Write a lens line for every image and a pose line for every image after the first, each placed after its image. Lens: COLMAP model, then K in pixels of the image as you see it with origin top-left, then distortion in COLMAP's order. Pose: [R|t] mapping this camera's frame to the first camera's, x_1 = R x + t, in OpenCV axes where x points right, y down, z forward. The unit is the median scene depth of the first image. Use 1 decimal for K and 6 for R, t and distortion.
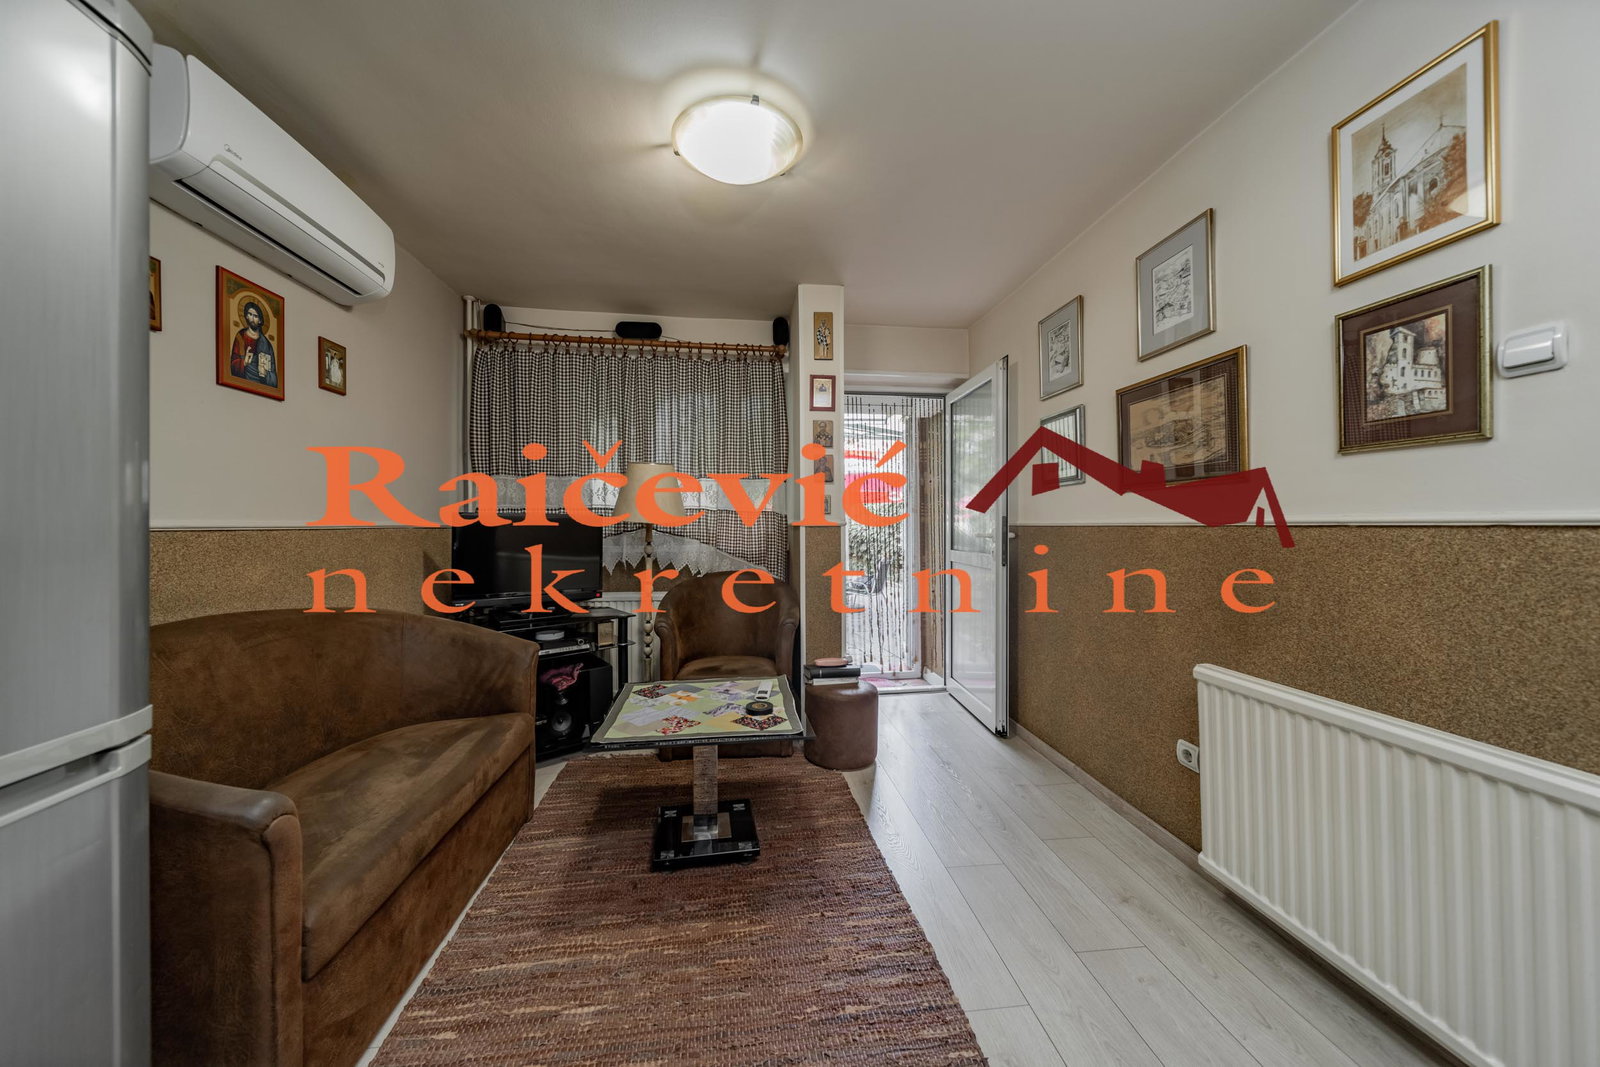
lens RADIAL K [[558.8, 0, 792.6], [0, 558.8, 527.1], [0, 0, 1]] dist [0.001521, -0.000636]
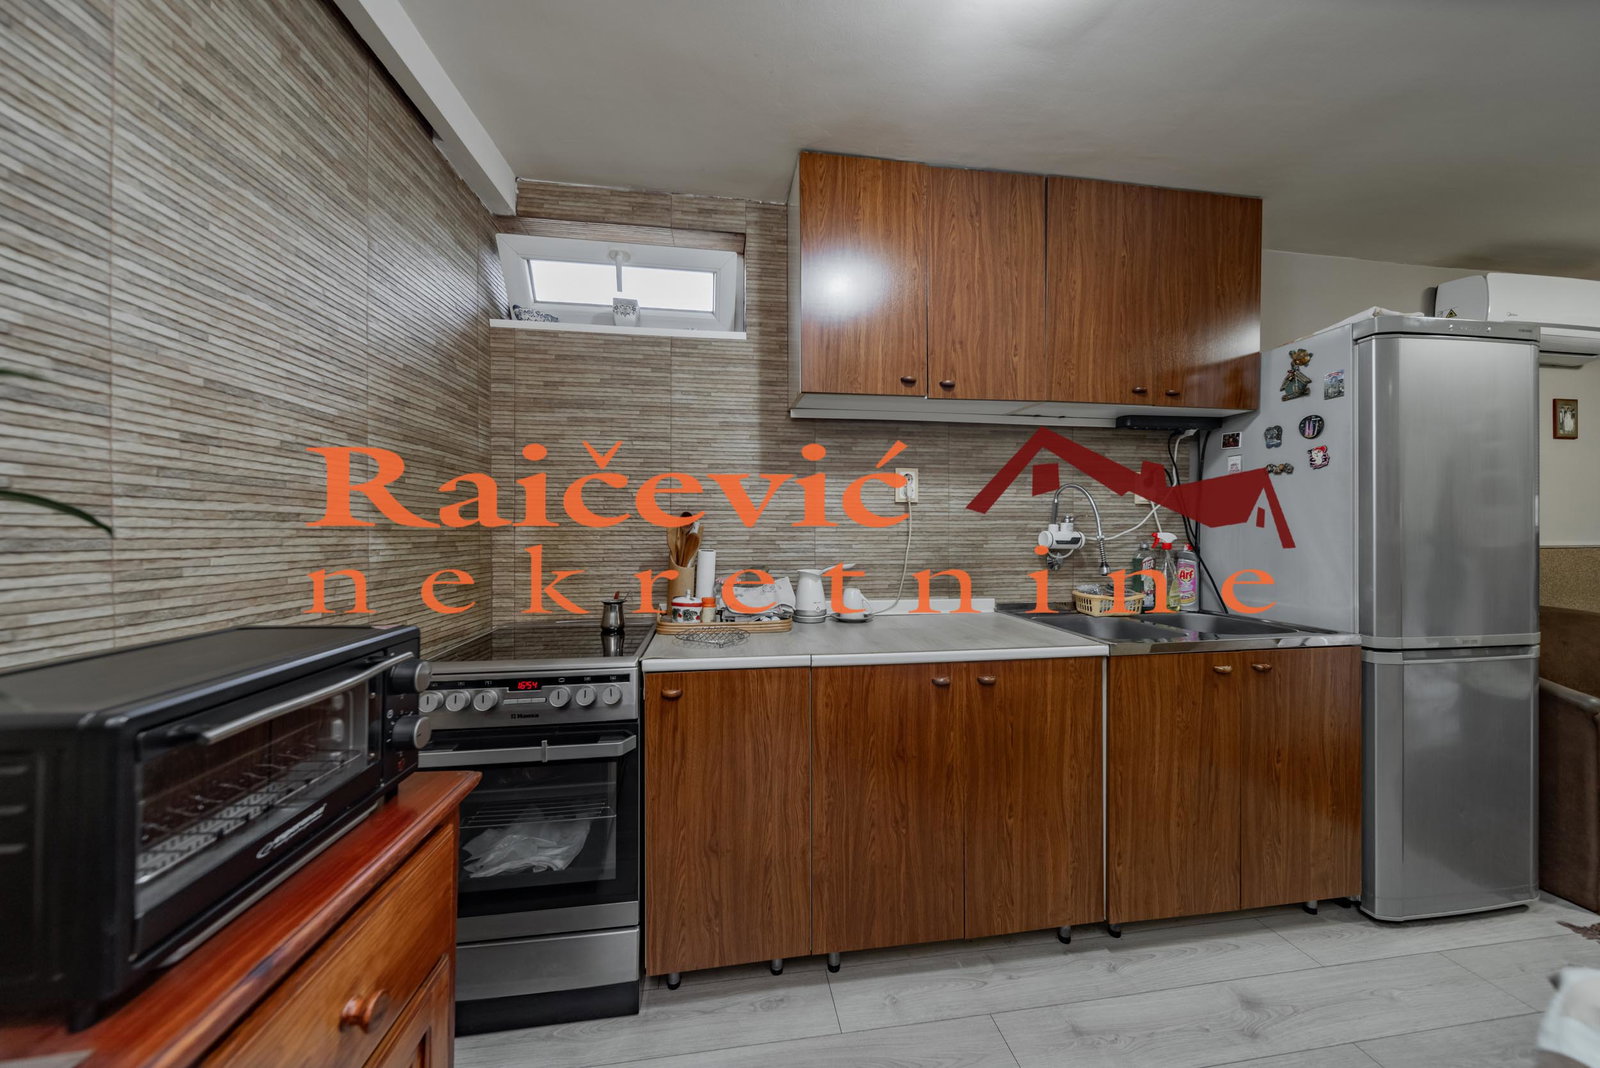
lens RADIAL K [[558.8, 0, 801.6], [0, 558.8, 531.1], [0, 0, 1]] dist [0.001521, -0.000636]
pose [[0.045706, 0.000098, -0.998955, 0.418998], [-0.005205, 0.999986, -0.000140, -0.028845], [0.998941, 0.005206, 0.045706, -0.909132]]
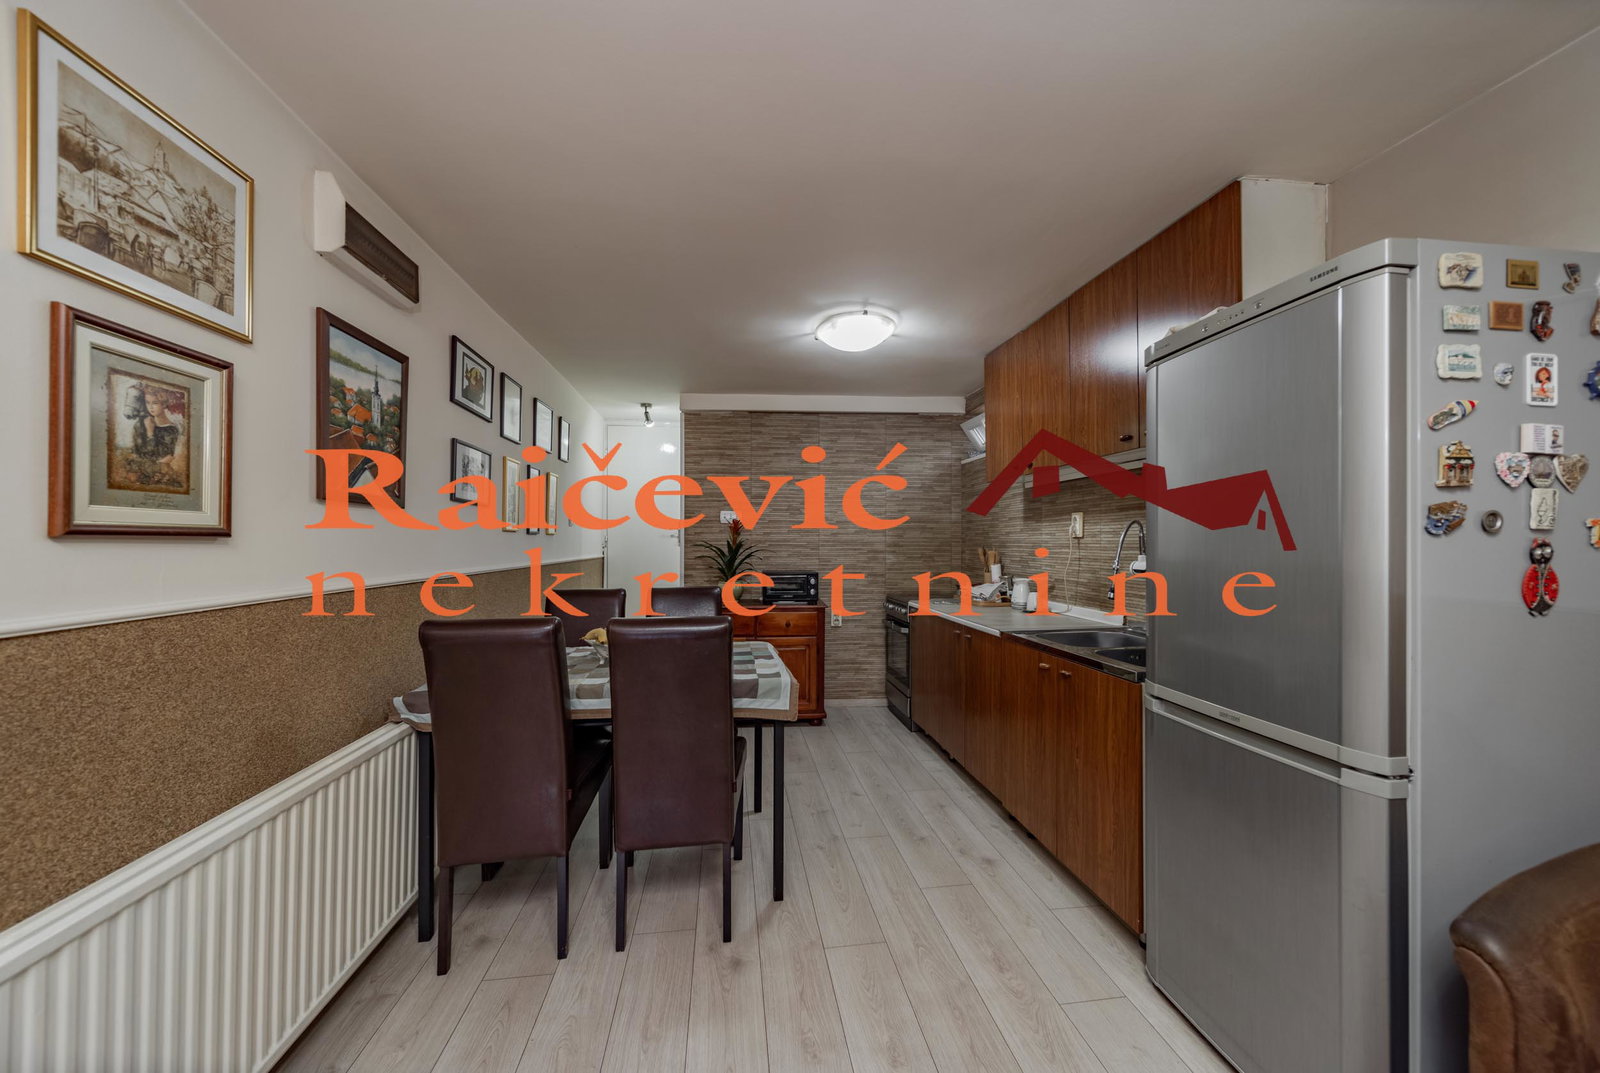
lens RADIAL K [[558.8, 0, 801.1], [0, 558.8, 541.6], [0, 0, 1]] dist [0.001521, -0.000636]
pose [[-0.999517, 0.001428, -0.031059, 0.112572], [0.001300, 0.999991, 0.004135, -0.085898], [0.031065, 0.004093, -0.999509, 1.017650]]
